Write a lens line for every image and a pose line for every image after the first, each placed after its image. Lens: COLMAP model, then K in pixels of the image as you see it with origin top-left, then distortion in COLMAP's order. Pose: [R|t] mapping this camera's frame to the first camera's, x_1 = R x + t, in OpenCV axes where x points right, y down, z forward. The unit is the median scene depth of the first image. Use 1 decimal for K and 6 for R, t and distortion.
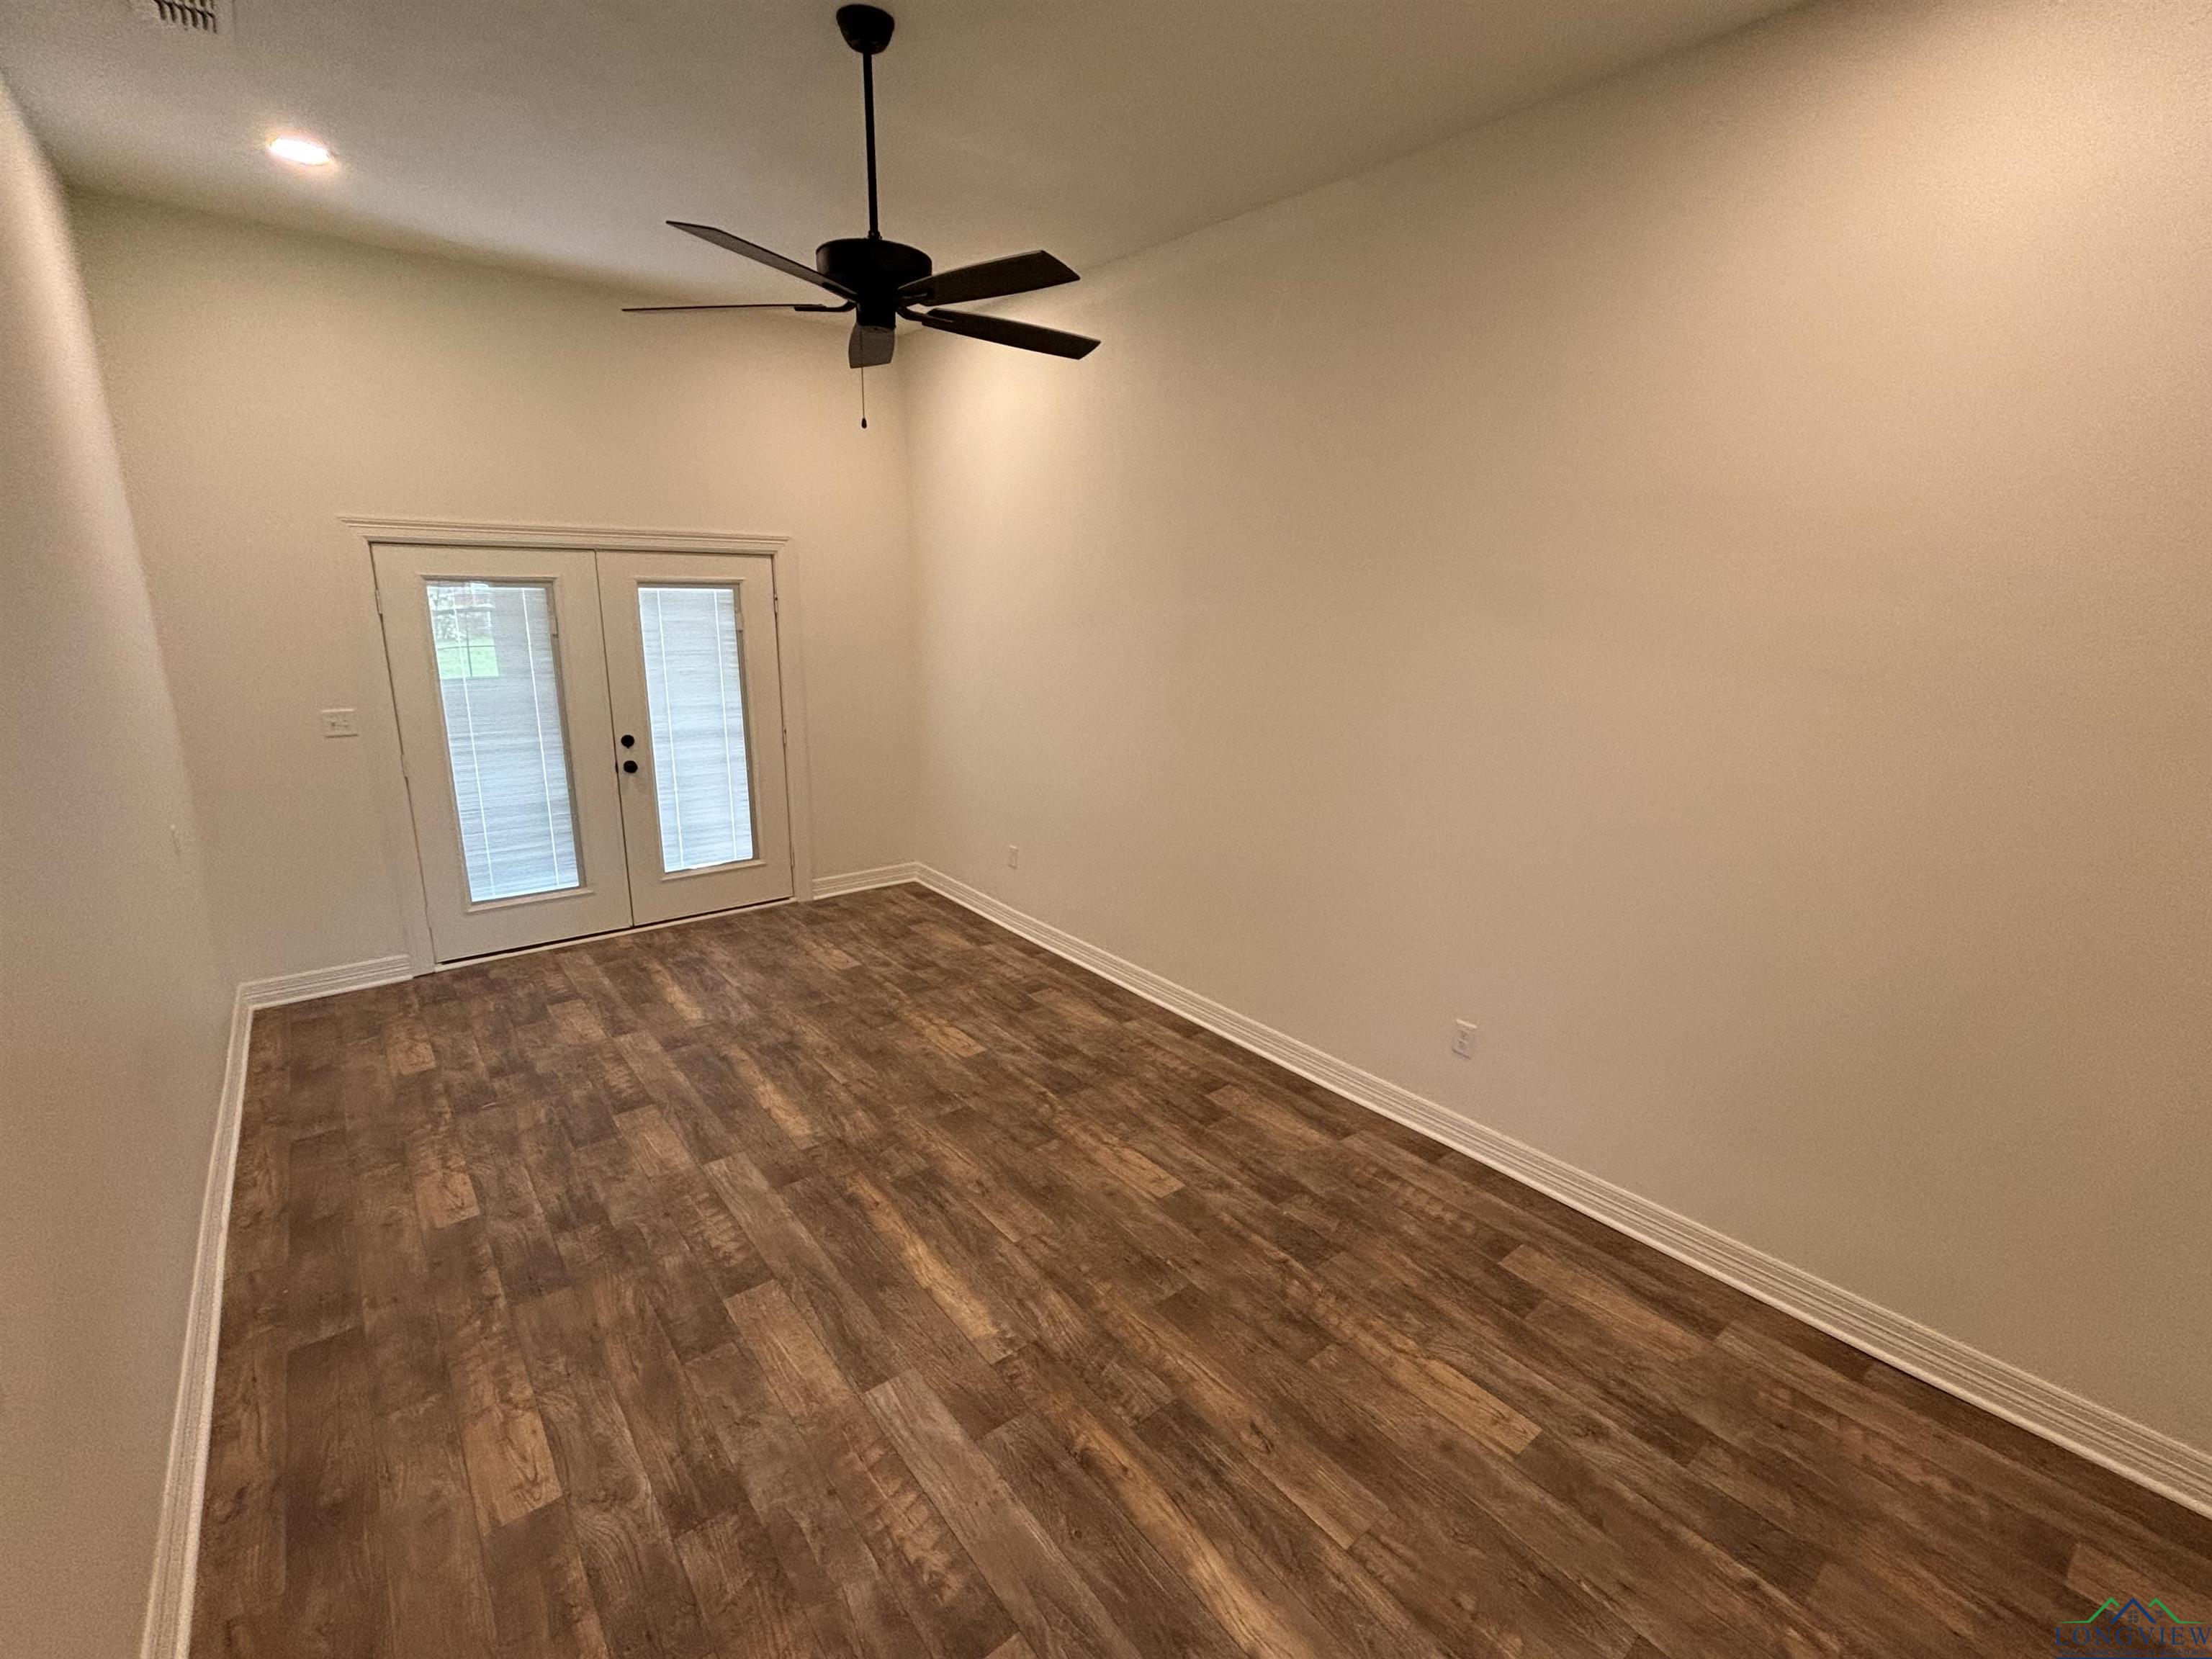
lens RADIAL K [[971.7, 0, 1106.0], [0, 971.7, 829.5], [0, 0, 1]] dist [-0.001412, -0.000130]
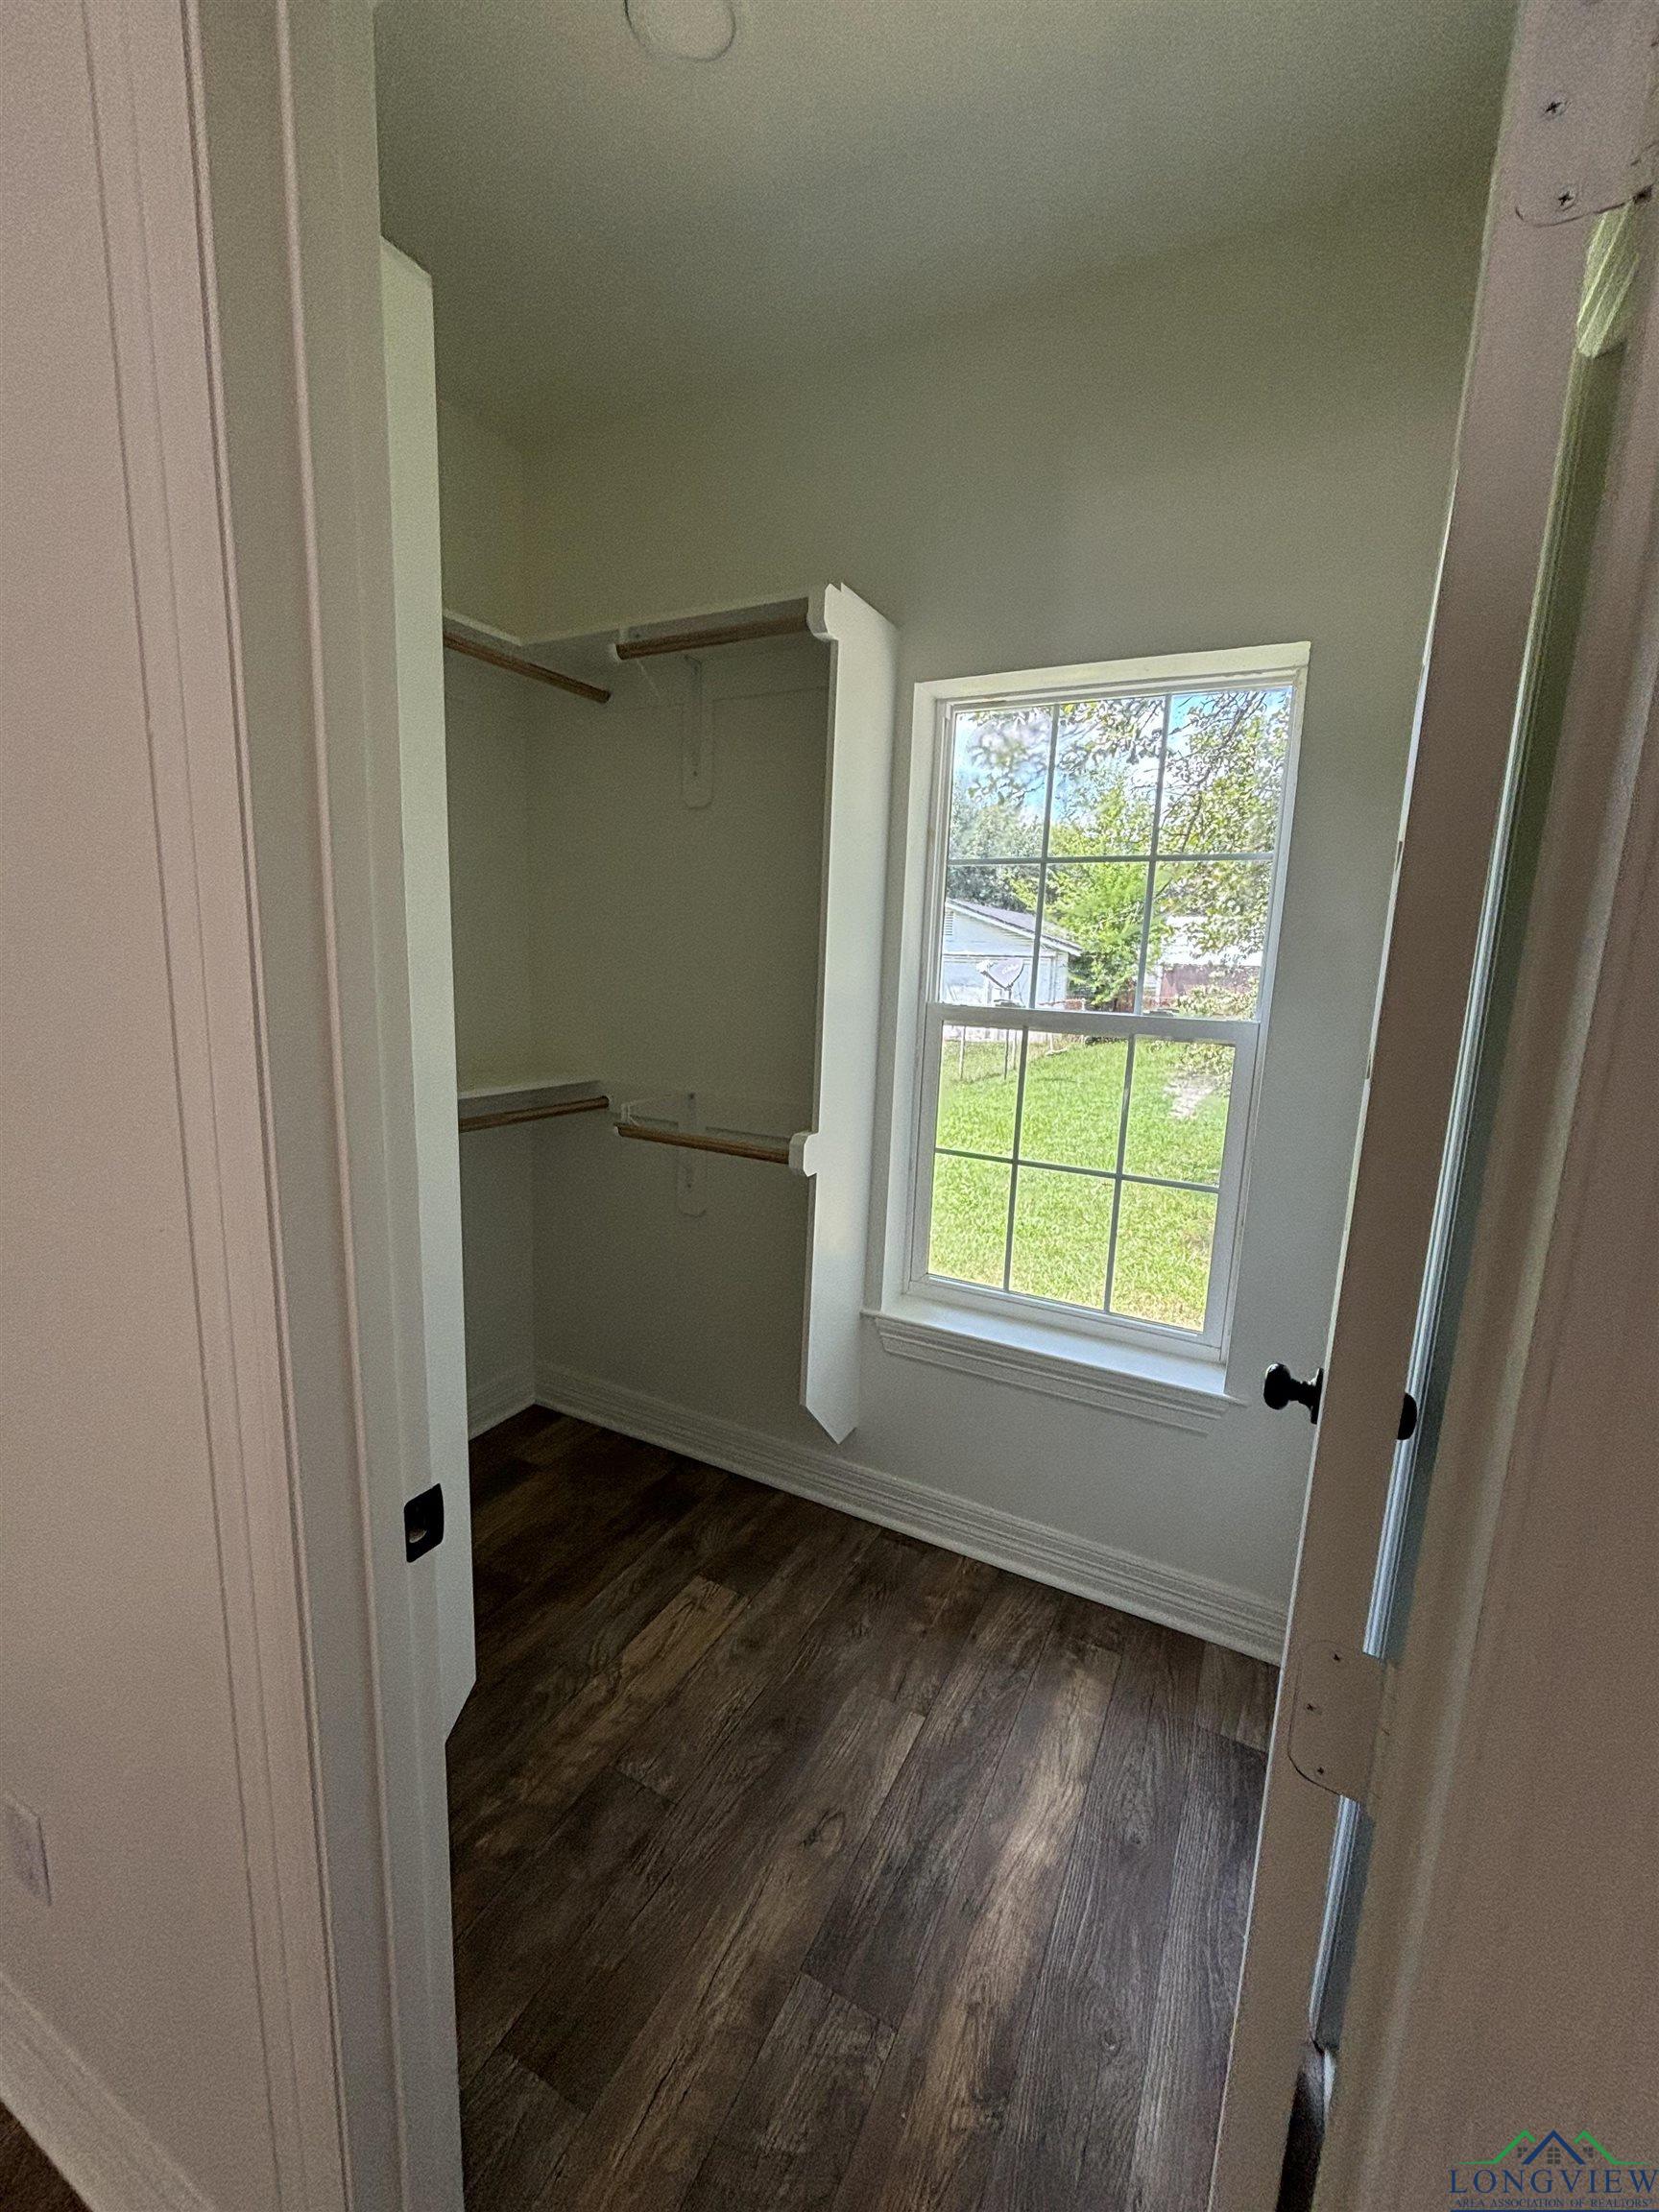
lens RADIAL K [[893.6, 0, 829.5], [0, 893.6, 1106.0], [0, 0, 1]] dist [-0.004935, -0.000483]
pose [[-0.401989, -0.186553, 0.896439, -0.278259], [0.174657, 0.945427, 0.275069, -0.051537], [-0.898833, 0.267144, -0.347468, 0.897156]]
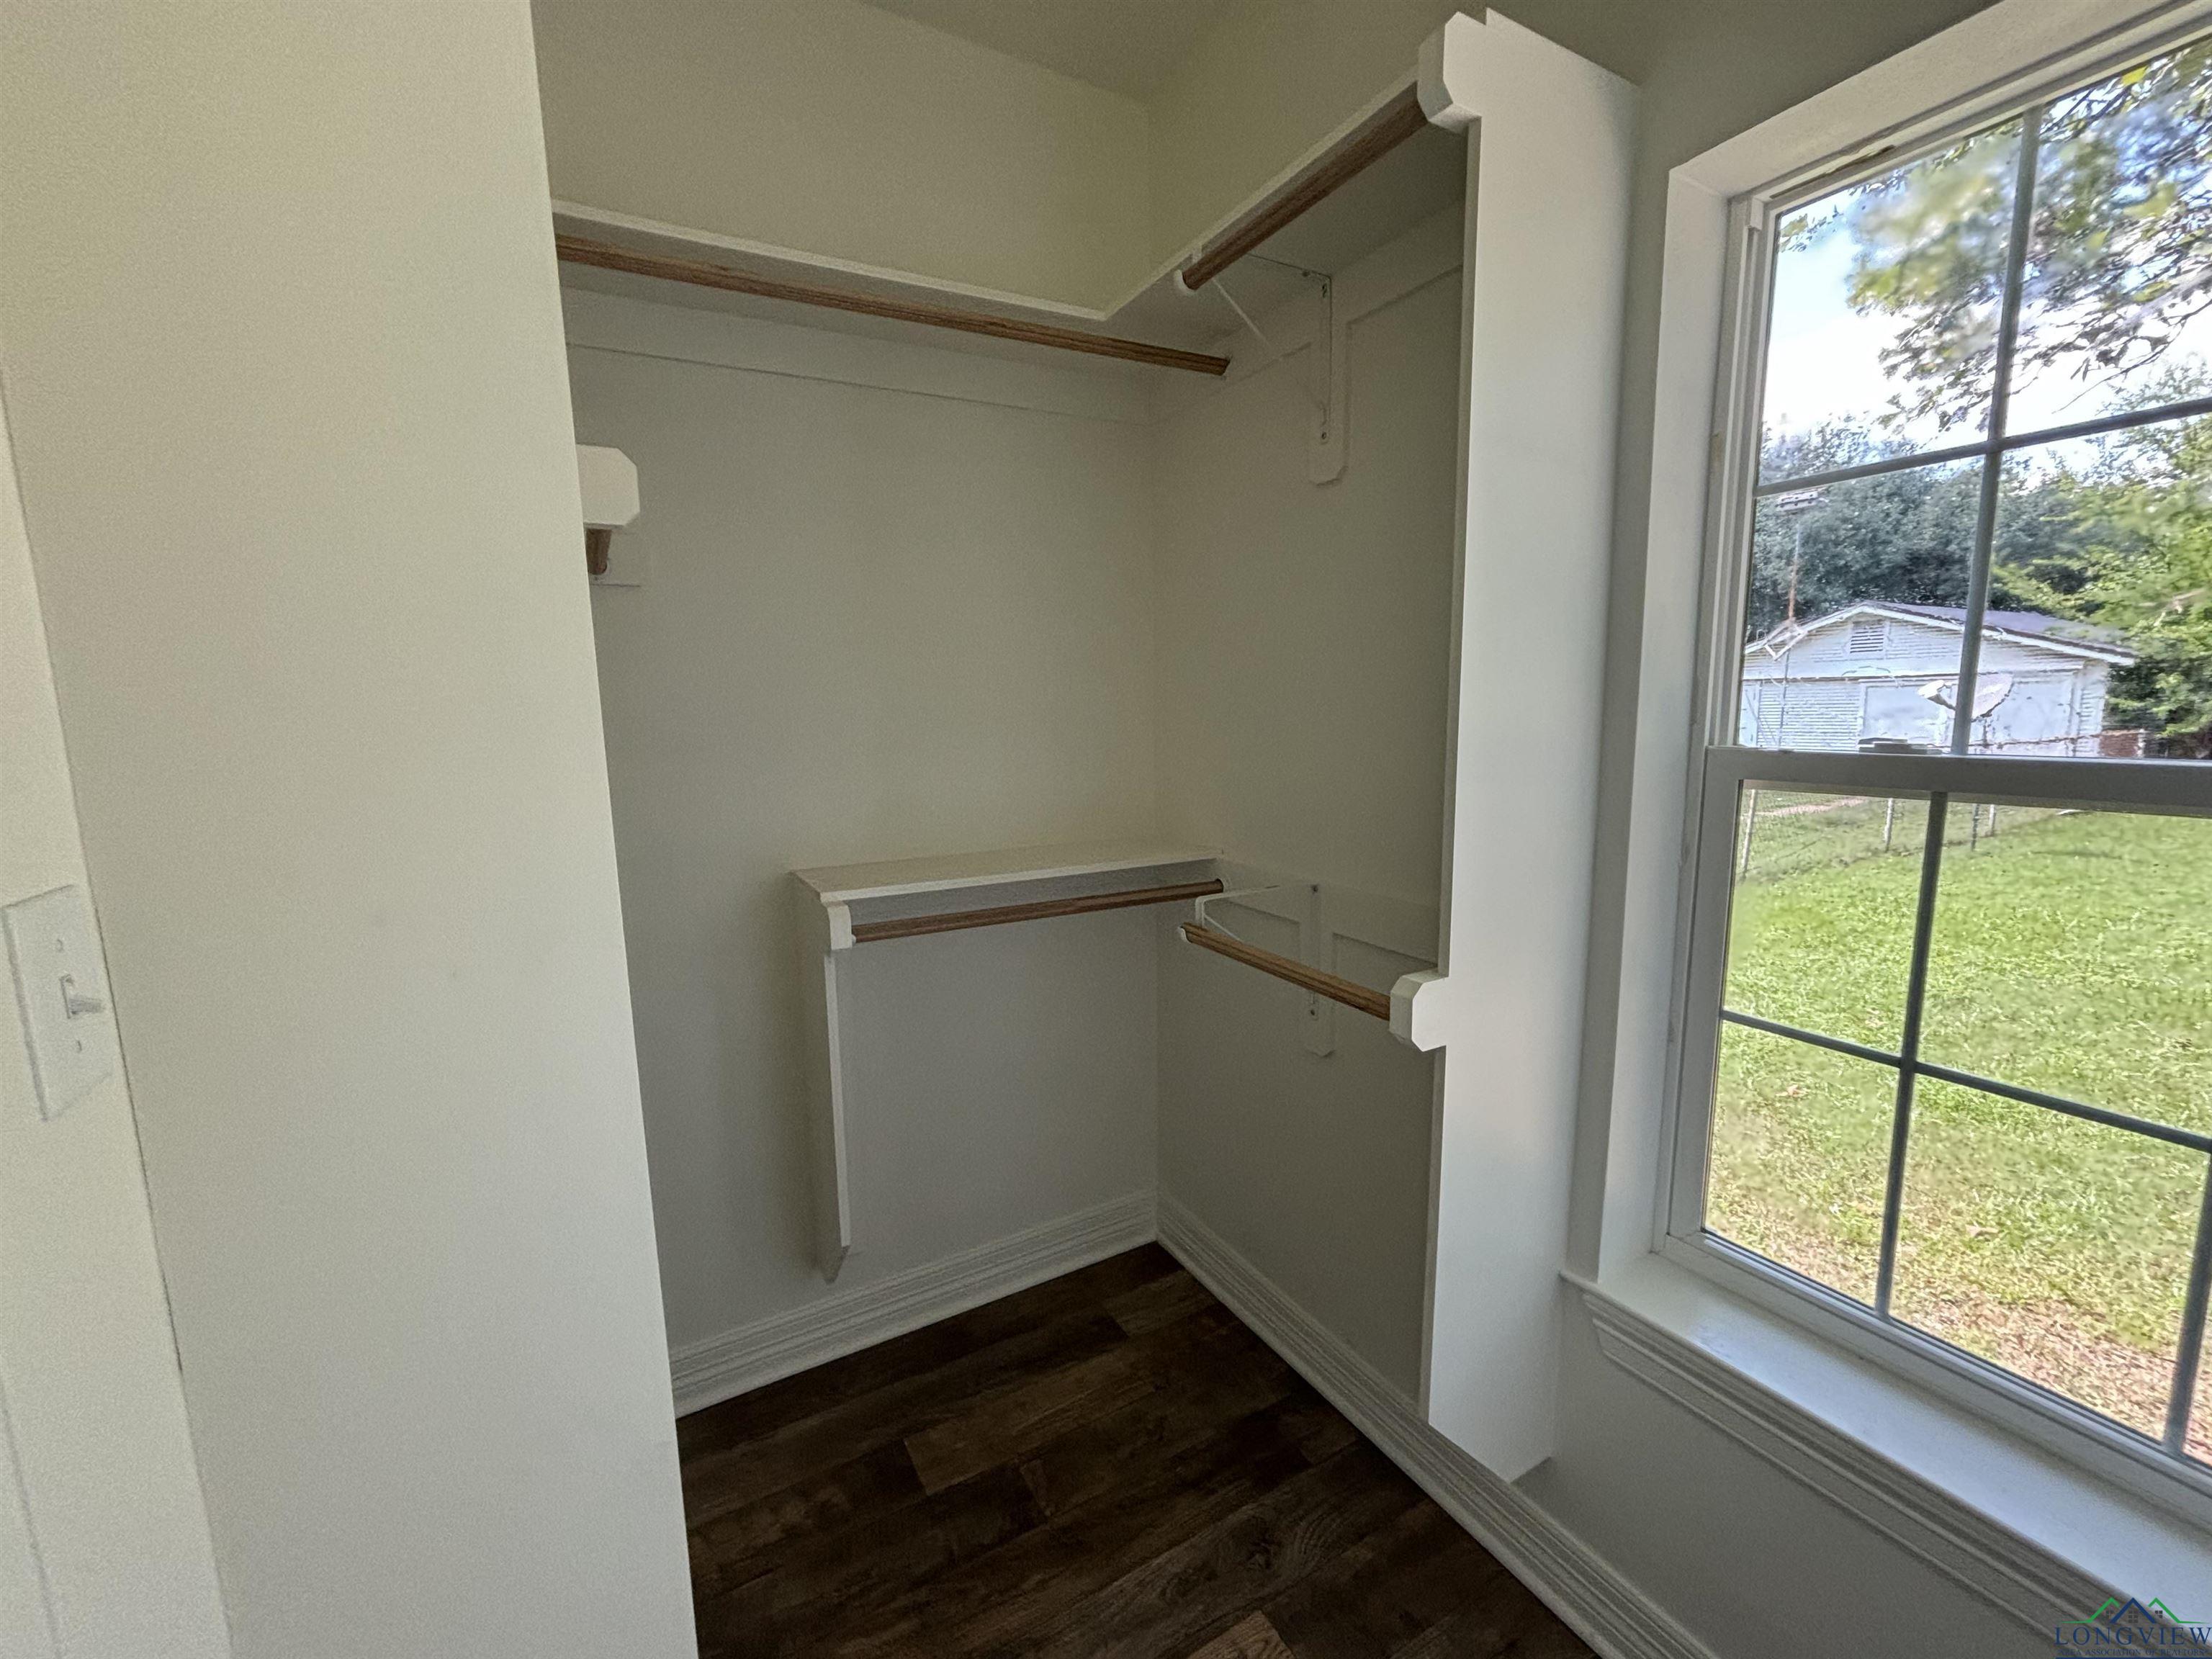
lens RADIAL K [[893.6, 0, 1106.0], [0, 893.6, 829.5], [0, 0, 1]] dist [-0.004935, -0.000483]
pose [[0.166936, -0.160411, 0.972831, -0.062188], [0.260946, 0.958682, 0.113300, 0.008049], [-0.950810, 0.234943, 0.201897, 0.715614]]
